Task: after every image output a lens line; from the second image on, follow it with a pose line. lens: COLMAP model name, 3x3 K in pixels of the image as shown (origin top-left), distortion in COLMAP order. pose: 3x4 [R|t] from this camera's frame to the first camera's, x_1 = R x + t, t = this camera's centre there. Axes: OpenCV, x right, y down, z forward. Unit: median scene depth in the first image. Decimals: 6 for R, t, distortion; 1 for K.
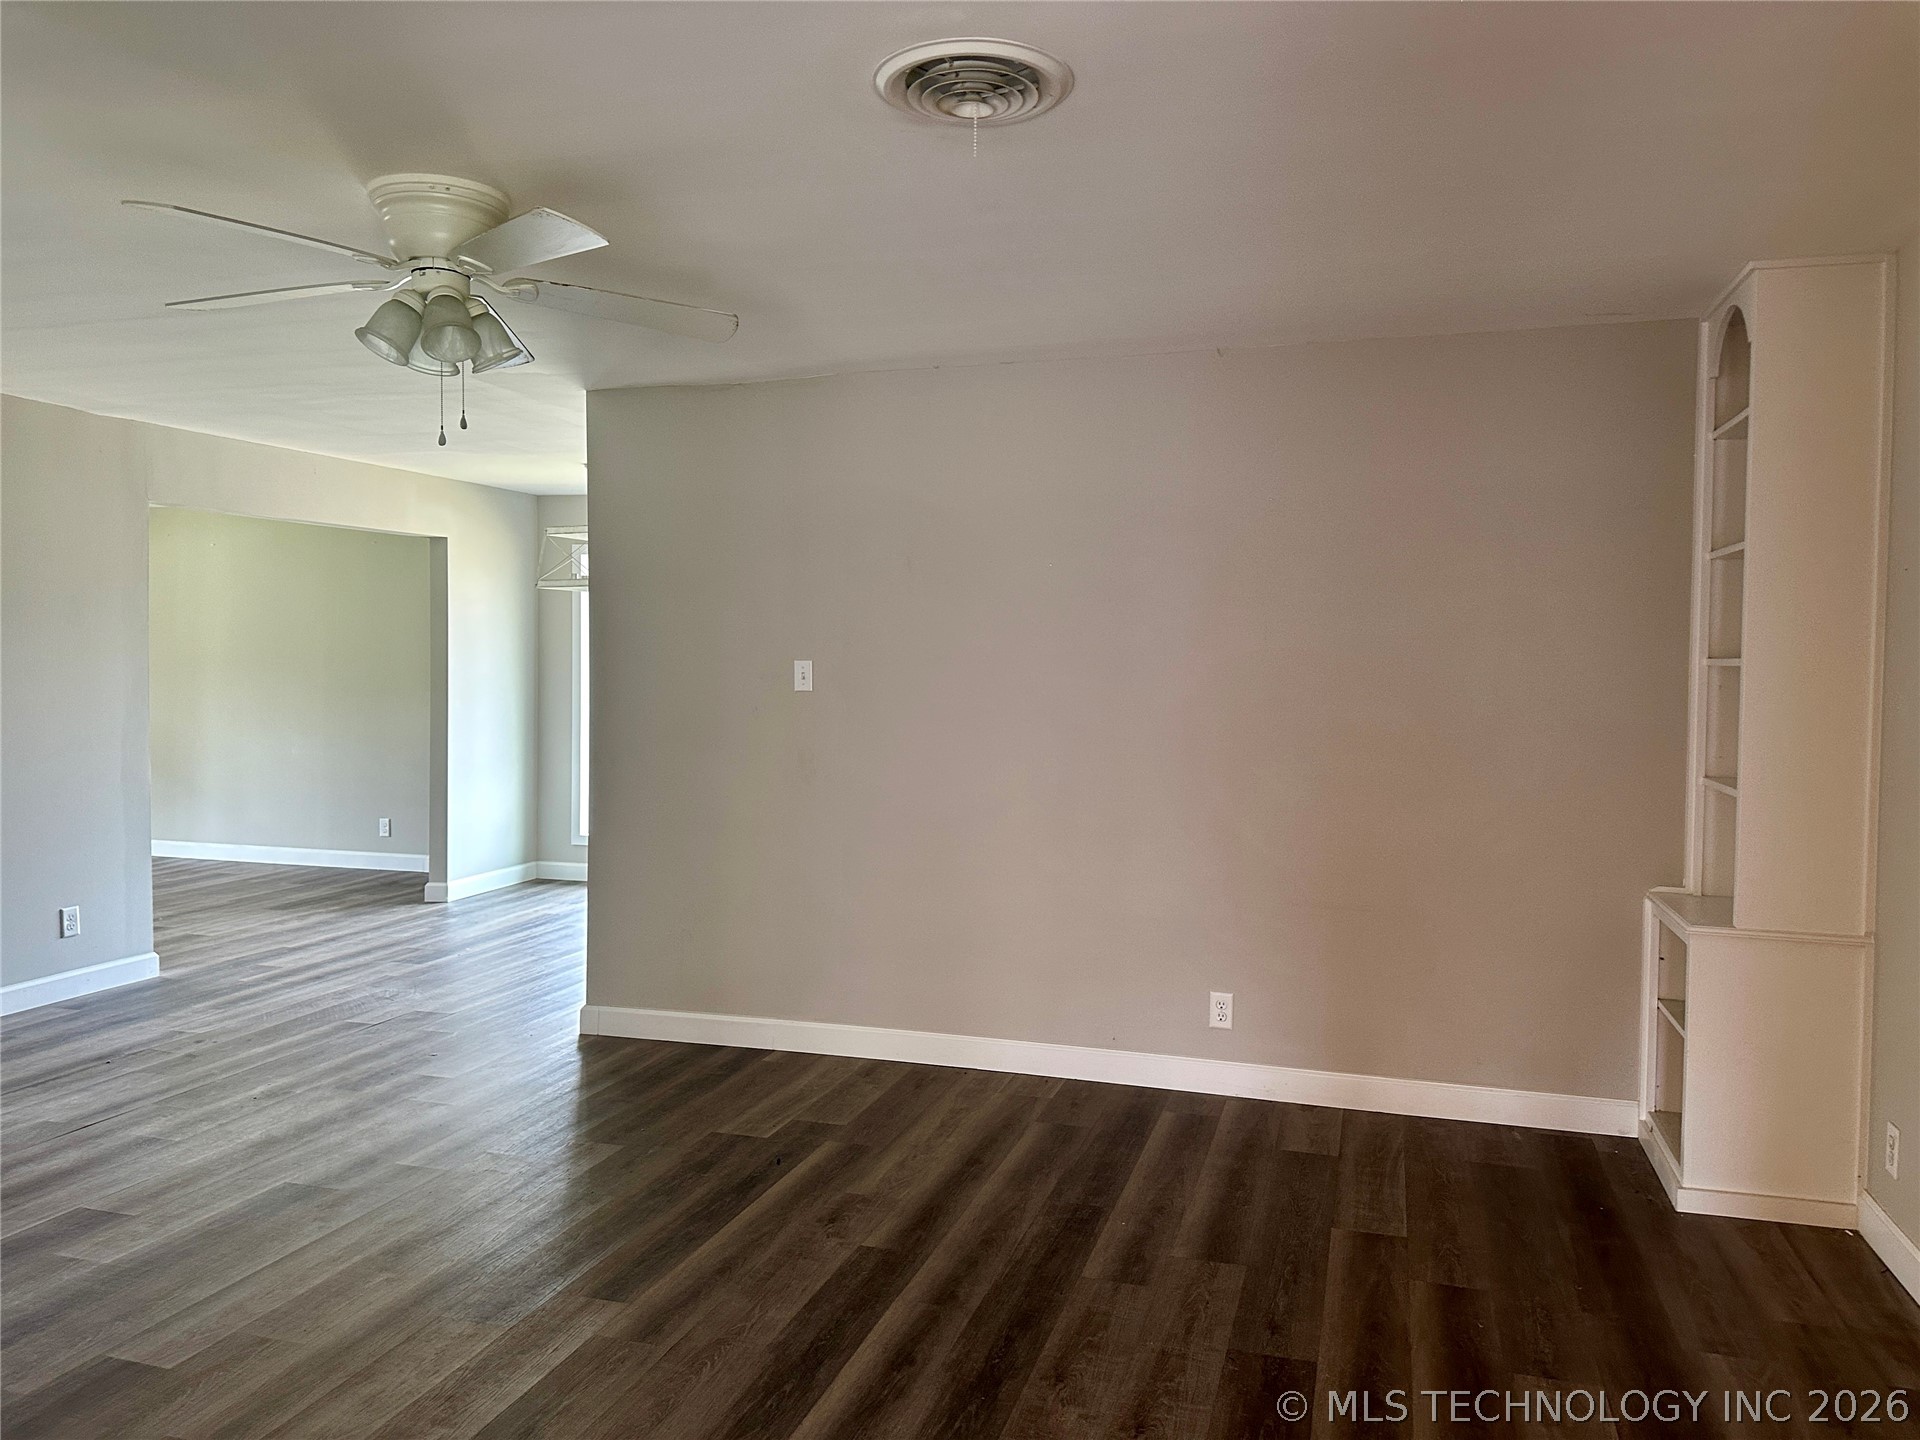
lens RADIAL K [[1358.8, 0, 959.2], [0, 1358.8, 715.2], [0, 0, 1]] dist [0.057818, -0.080128]
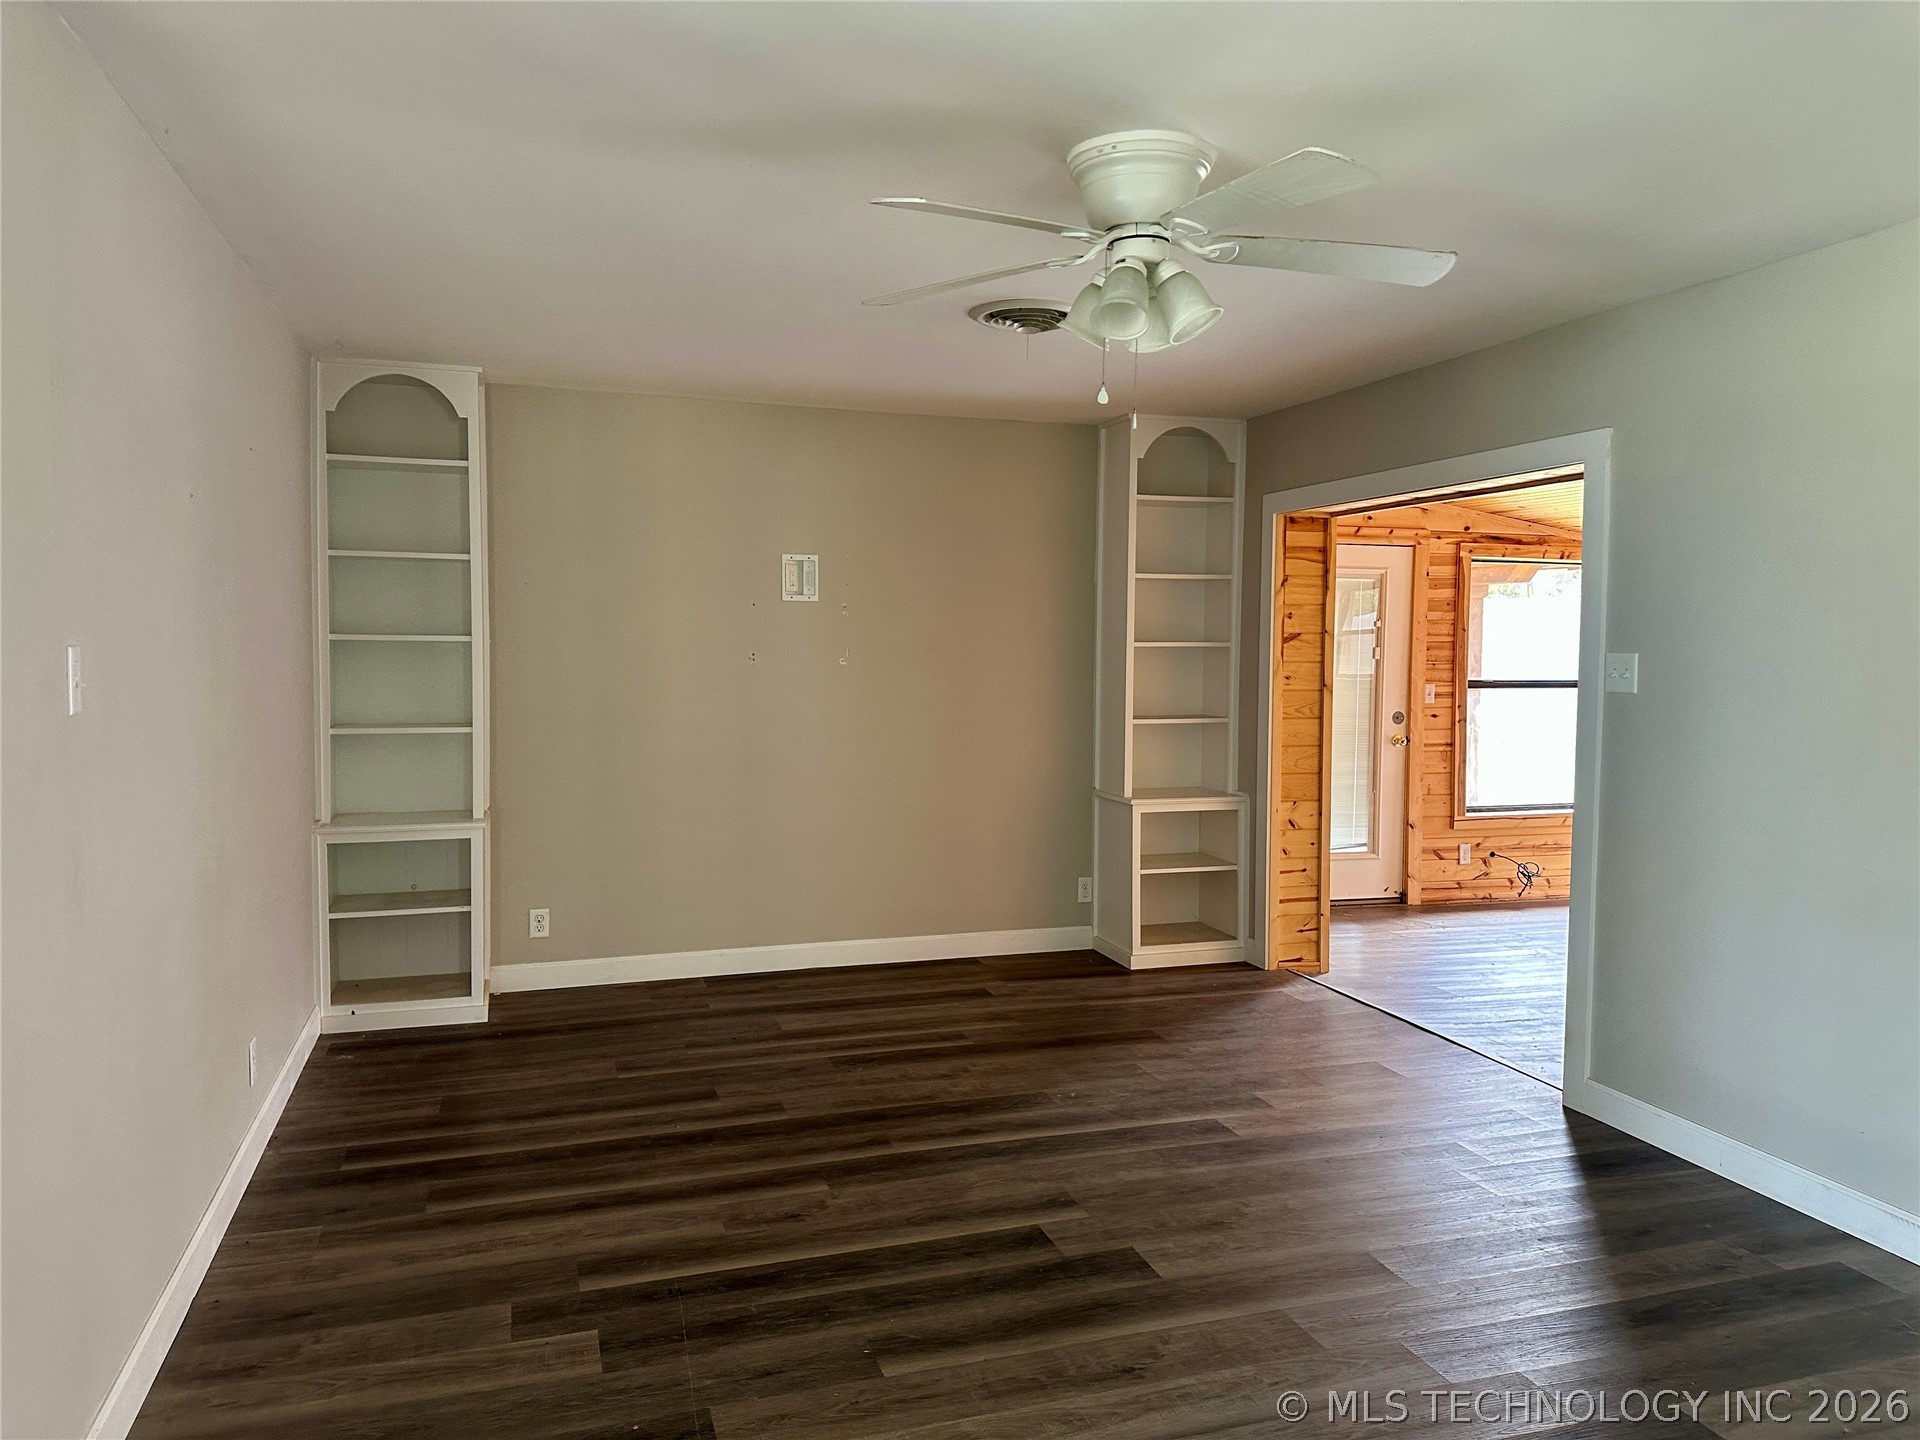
lens RADIAL K [[1358.8, 0, 959.3], [0, 1358.8, 716.6], [0, 0, 1]] dist [0.057818, -0.080128]
pose [[-0.578400, -0.061793, 0.813410, -0.897712], [0.022080, 0.995576, 0.091332, -0.076850], [-0.815455, 0.070786, -0.574476, 1.367225]]
